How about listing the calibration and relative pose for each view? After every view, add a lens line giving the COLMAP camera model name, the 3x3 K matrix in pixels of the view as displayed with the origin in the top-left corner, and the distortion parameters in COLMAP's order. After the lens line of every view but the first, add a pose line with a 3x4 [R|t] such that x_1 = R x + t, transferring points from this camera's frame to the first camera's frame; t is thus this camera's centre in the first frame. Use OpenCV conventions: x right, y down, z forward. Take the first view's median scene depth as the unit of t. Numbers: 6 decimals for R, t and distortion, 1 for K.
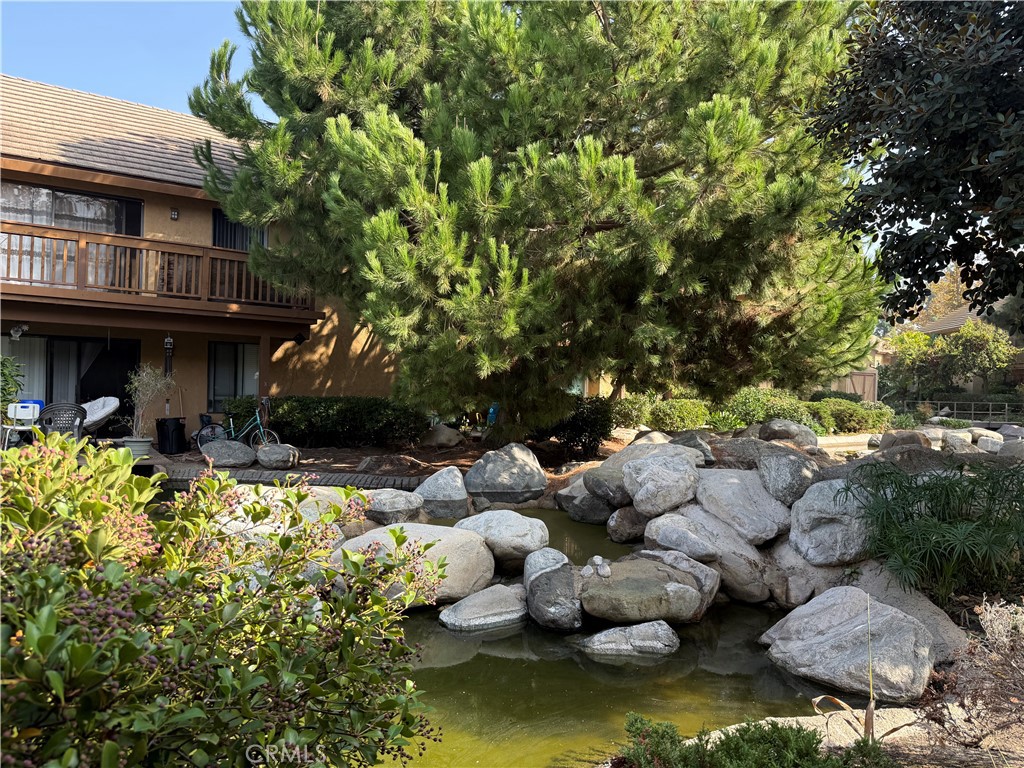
lens RADIAL K [[724.6, 0, 512.4], [0, 724.6, 390.5], [0, 0, 1]] dist [0.064945, -0.083270]
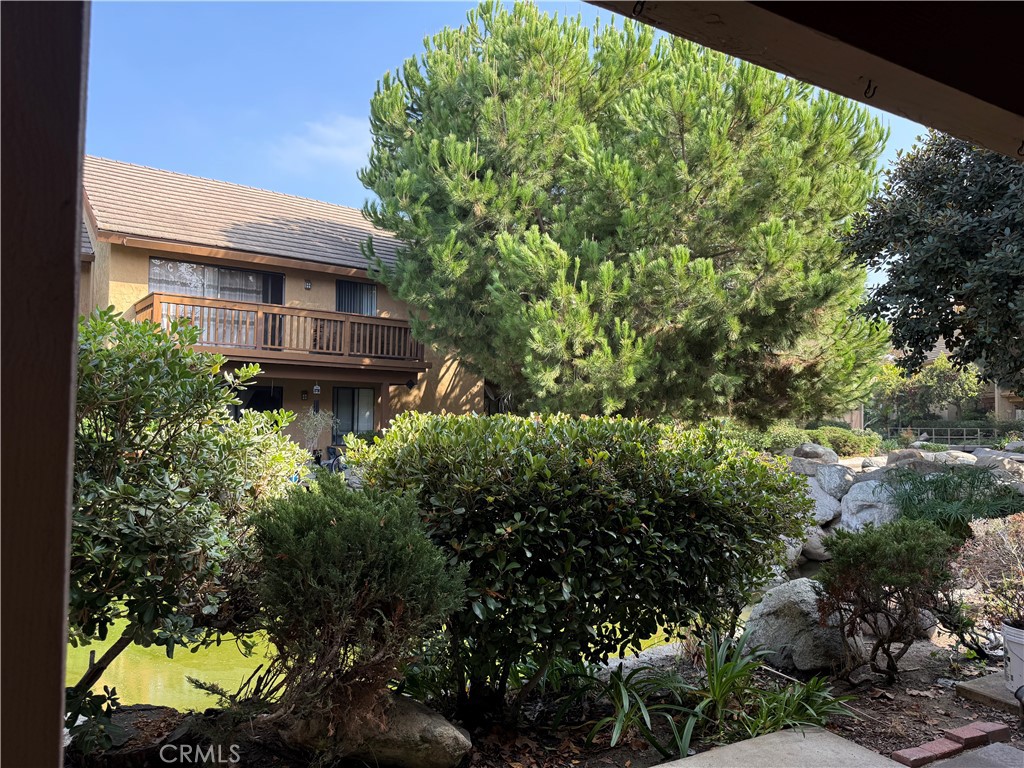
lens RADIAL K [[724.6, 0, 510.8], [0, 724.6, 388.5], [0, 0, 1]] dist [0.064945, -0.083270]
pose [[0.999568, -0.012989, 0.026381, -0.260499], [0.014221, 0.998790, -0.047078, -0.005728], [-0.025737, 0.047433, 0.998543, -0.387164]]
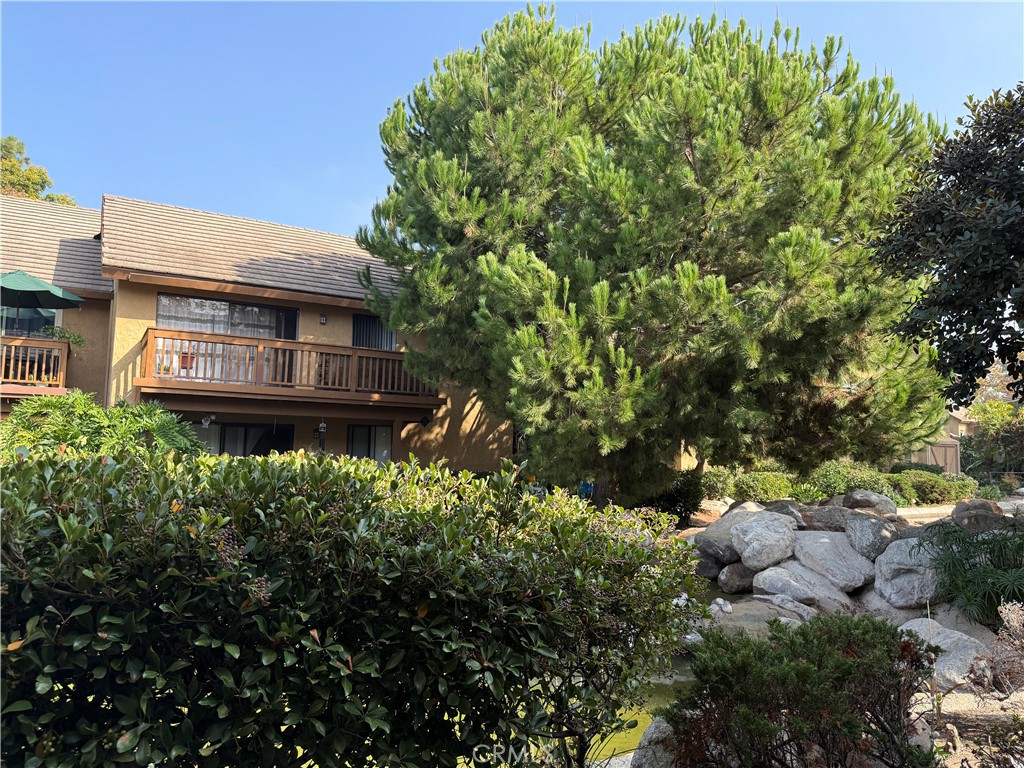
lens RADIAL K [[724.6, 0, 507.3], [0, 724.6, 389.0], [0, 0, 1]] dist [0.064945, -0.083270]
pose [[0.995506, -0.017800, -0.093011, -0.086997], [0.008211, 0.994702, -0.102470, -0.004923], [0.094343, 0.101246, 0.990378, -0.234904]]
